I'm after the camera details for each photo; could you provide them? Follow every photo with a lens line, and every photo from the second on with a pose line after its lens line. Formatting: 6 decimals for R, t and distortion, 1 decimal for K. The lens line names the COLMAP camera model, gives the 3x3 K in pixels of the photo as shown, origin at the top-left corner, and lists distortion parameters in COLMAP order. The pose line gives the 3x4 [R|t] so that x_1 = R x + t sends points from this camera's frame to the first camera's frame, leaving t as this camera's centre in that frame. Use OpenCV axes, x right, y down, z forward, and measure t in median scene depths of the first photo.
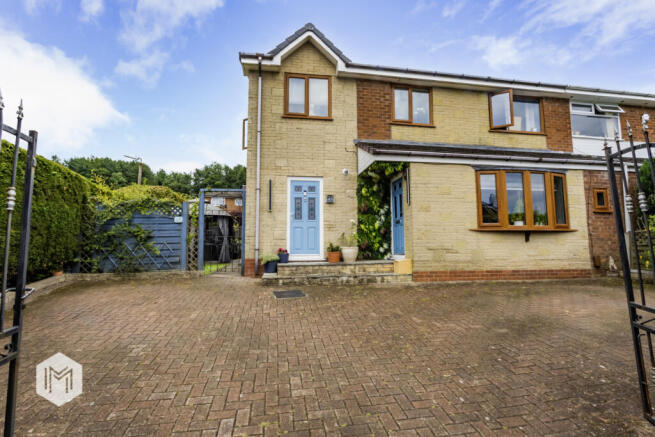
lens RADIAL K [[311.8, 0, 327.5], [0, 311.8, 218.5], [0, 0, 1]] dist [-0.029168, 0.000347]
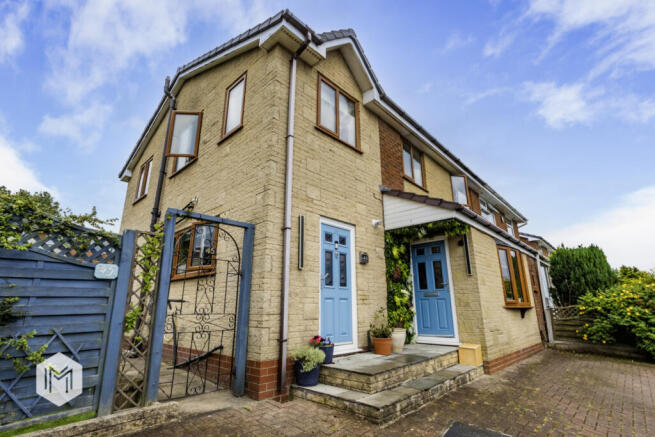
lens RADIAL K [[311.8, 0, 327.5], [0, 311.8, 218.5], [0, 0, 1]] dist [-0.029168, 0.000347]
pose [[0.793562, 0.173383, 0.583264, -0.480888], [-0.059380, 0.976036, -0.209350, 0.002857], [-0.605585, 0.131498, 0.784841, 0.484062]]
